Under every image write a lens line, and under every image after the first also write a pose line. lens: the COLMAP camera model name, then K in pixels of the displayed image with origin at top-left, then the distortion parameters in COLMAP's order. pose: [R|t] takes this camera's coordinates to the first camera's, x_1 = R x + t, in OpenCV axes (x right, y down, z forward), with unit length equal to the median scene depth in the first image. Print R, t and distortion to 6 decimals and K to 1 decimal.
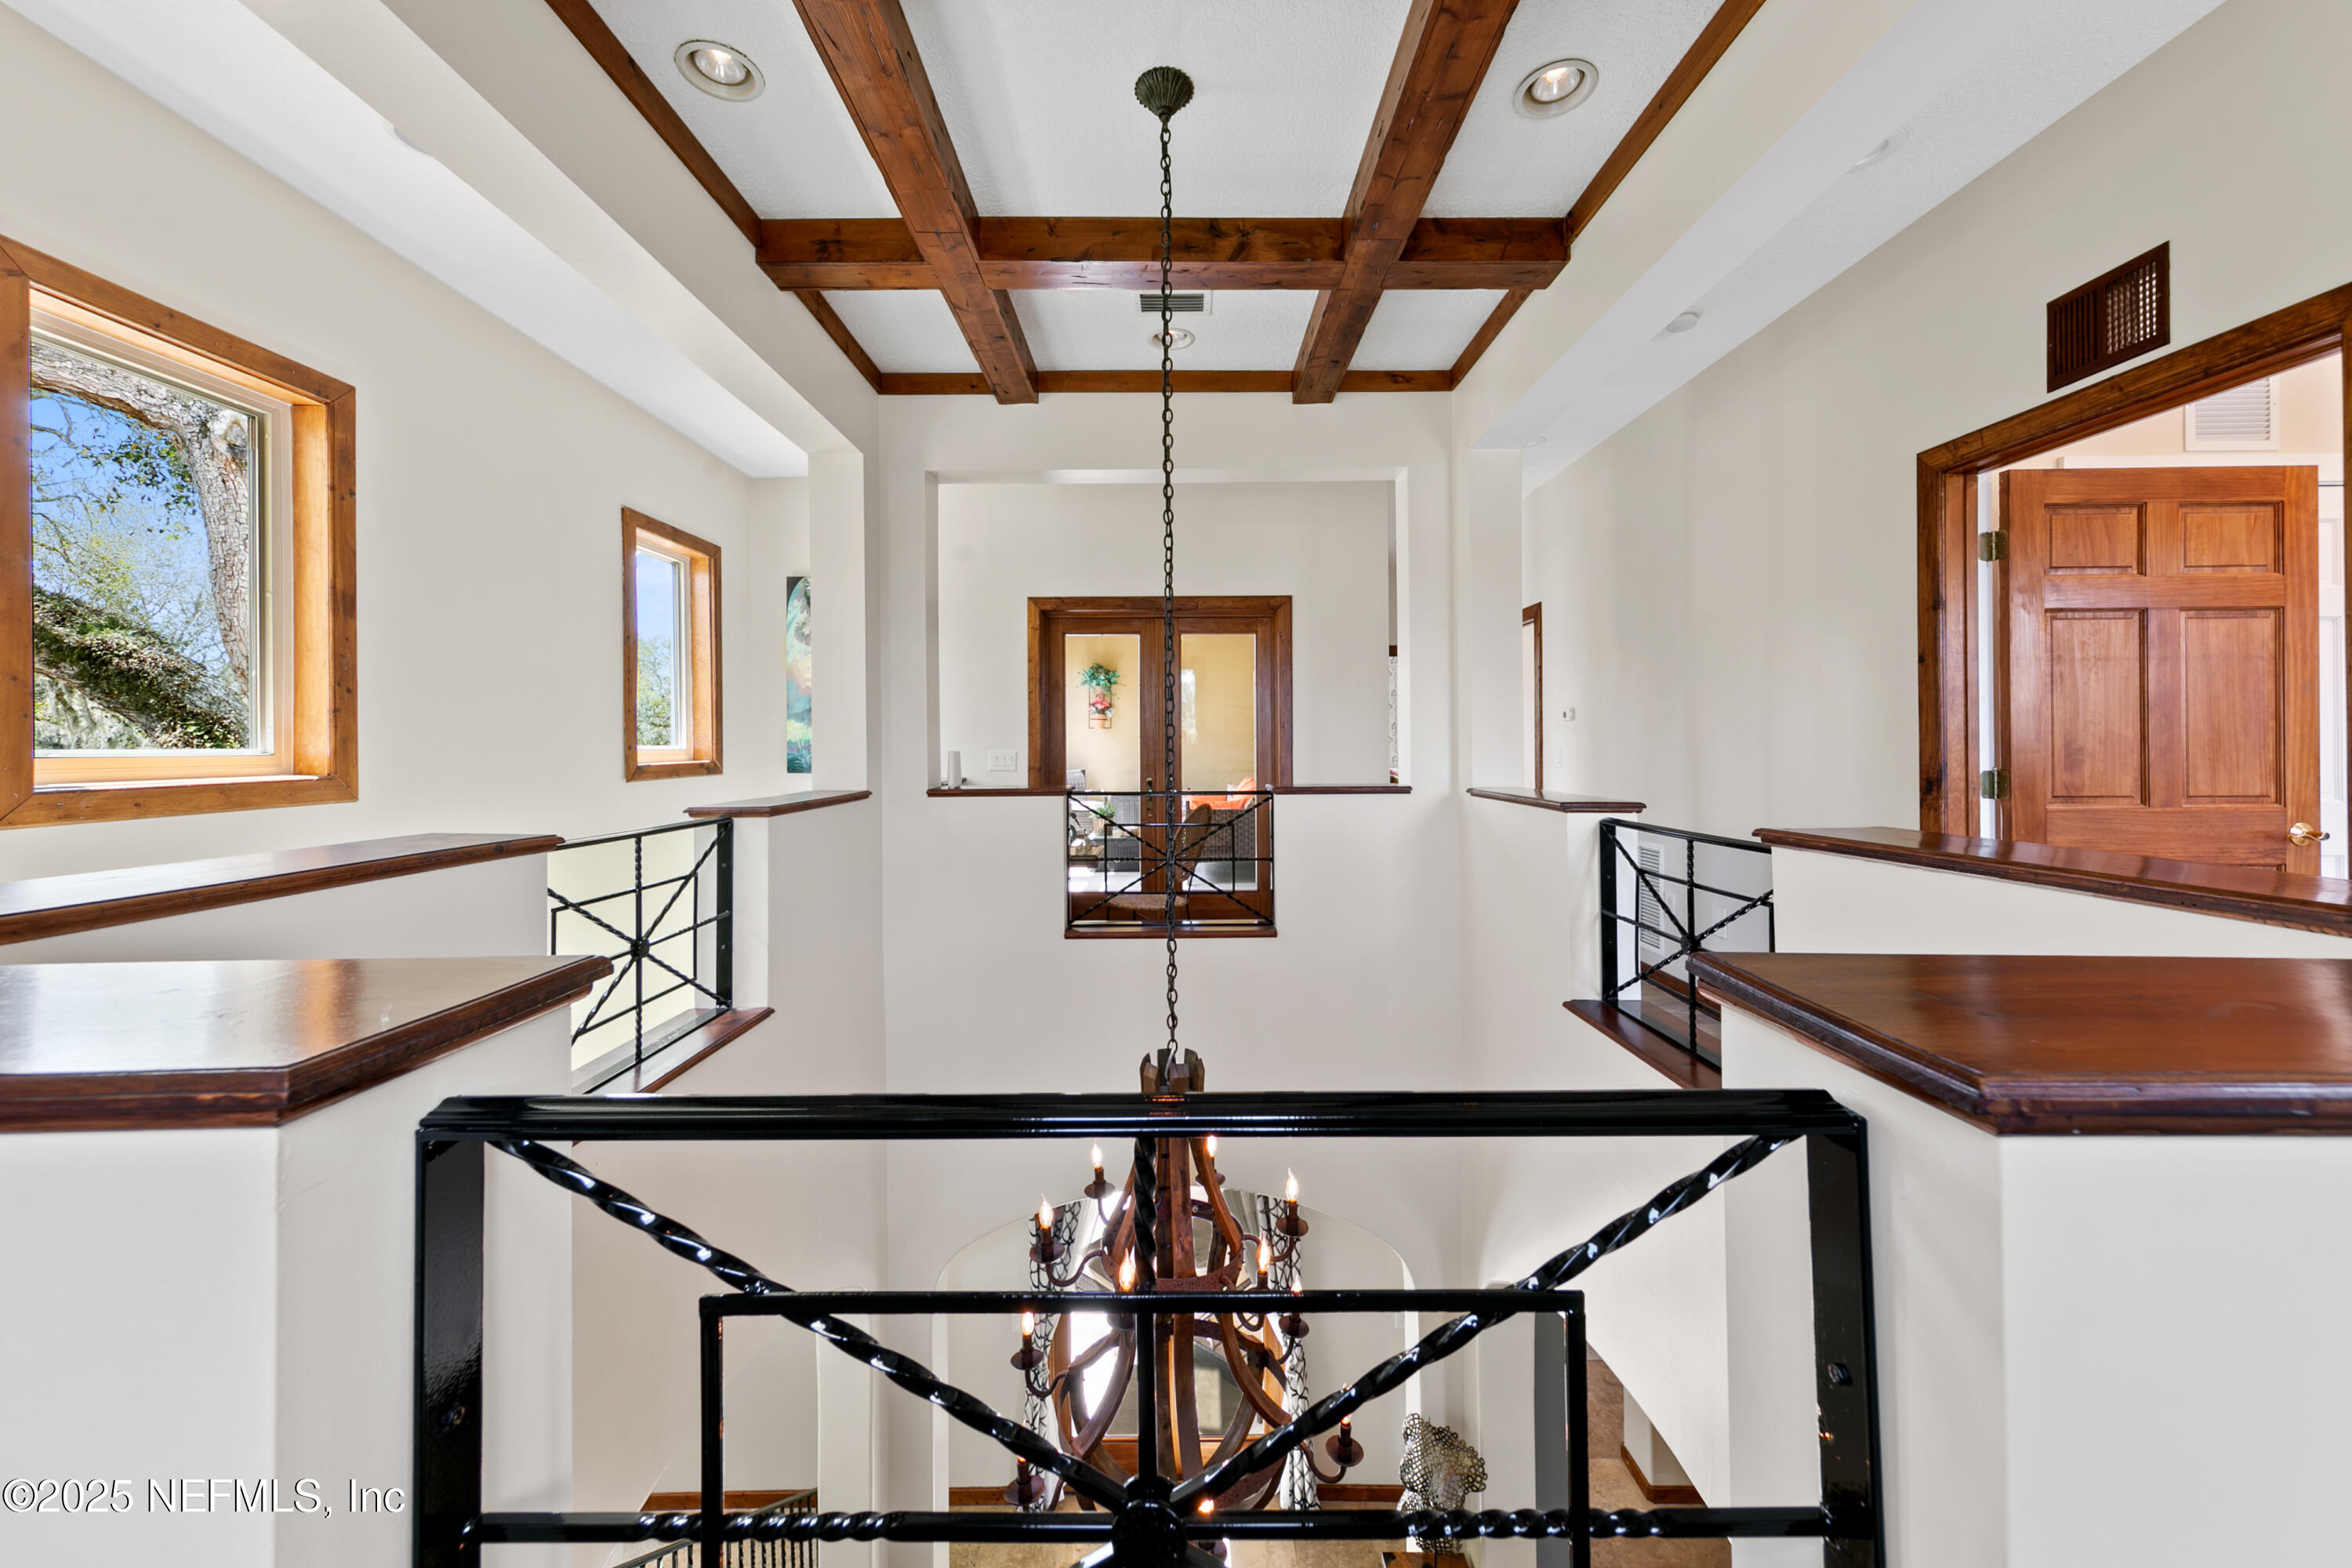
lens RADIAL K [[837.3, 0, 1172.0], [0, 837.3, 748.4], [0, 0, 1]] dist [0.005221, -0.000222]
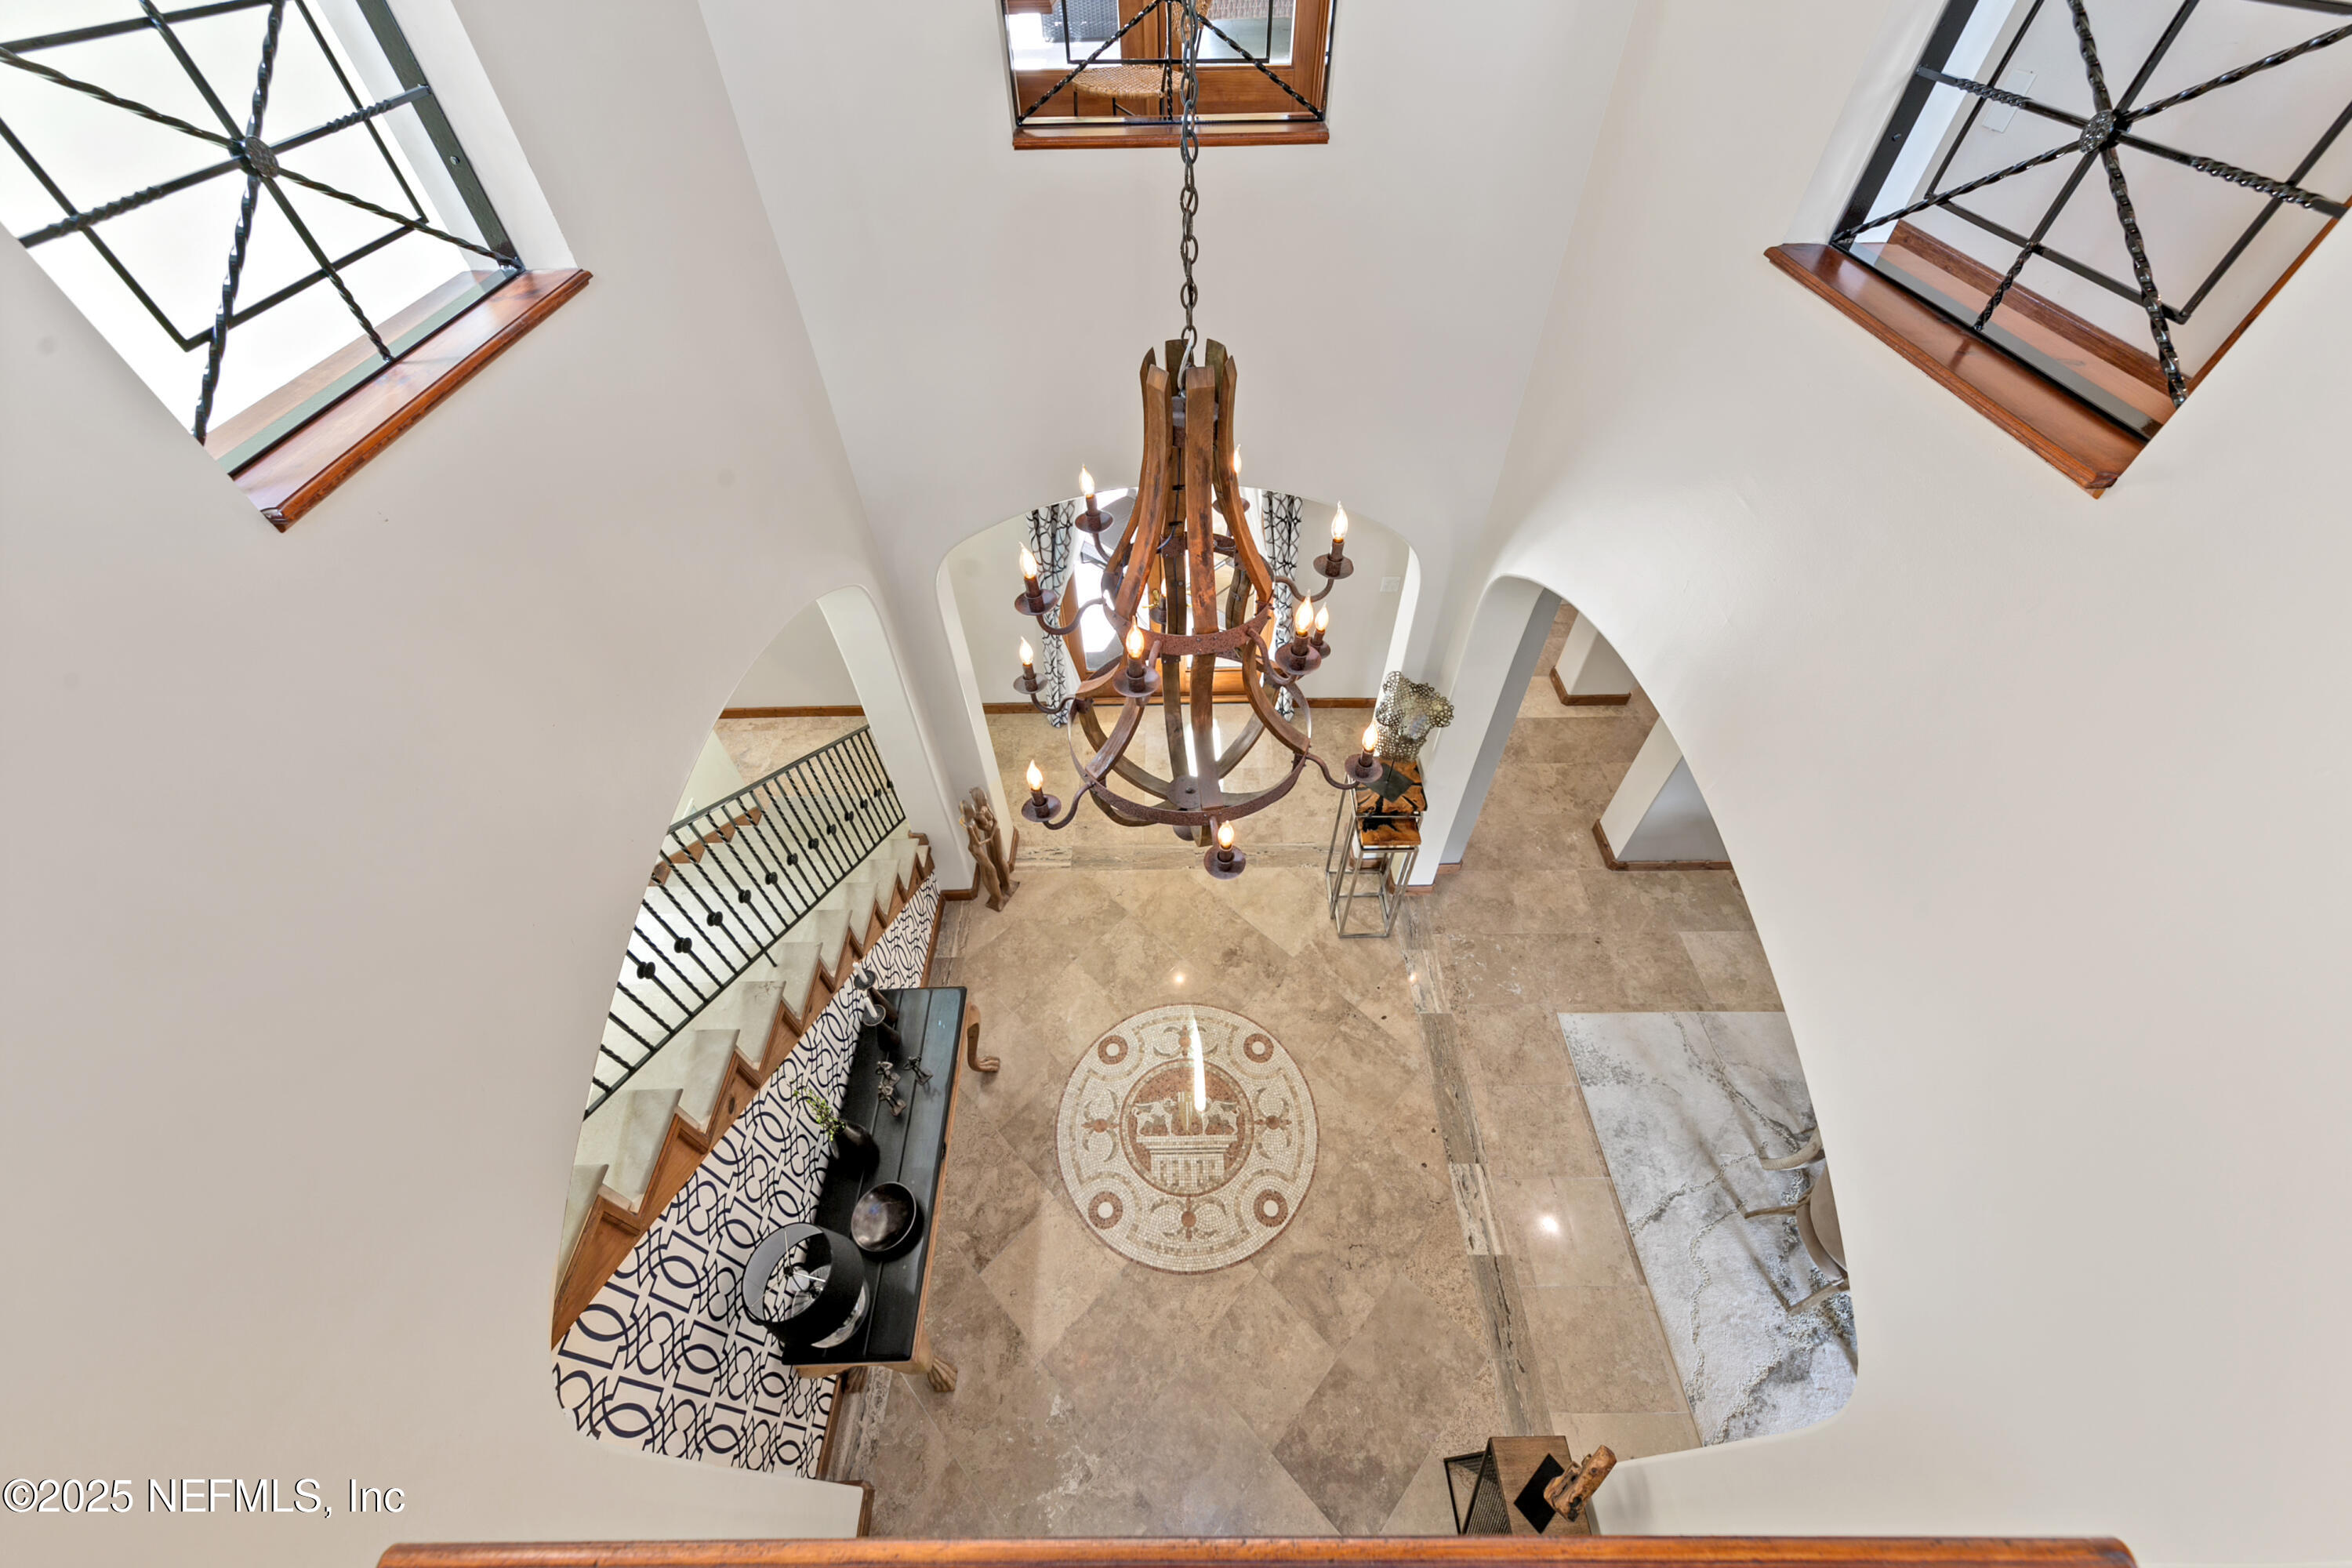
lens RADIAL K [[837.3, 0, 1176.0], [0, 837.3, 759.8], [0, 0, 1]] dist [0.005221, -0.000222]
pose [[0.999798, -0.015688, 0.012539, -0.021369], [0.001061, 0.664733, 0.747080, 0.082658], [-0.020055, -0.746916, 0.664615, 0.303683]]
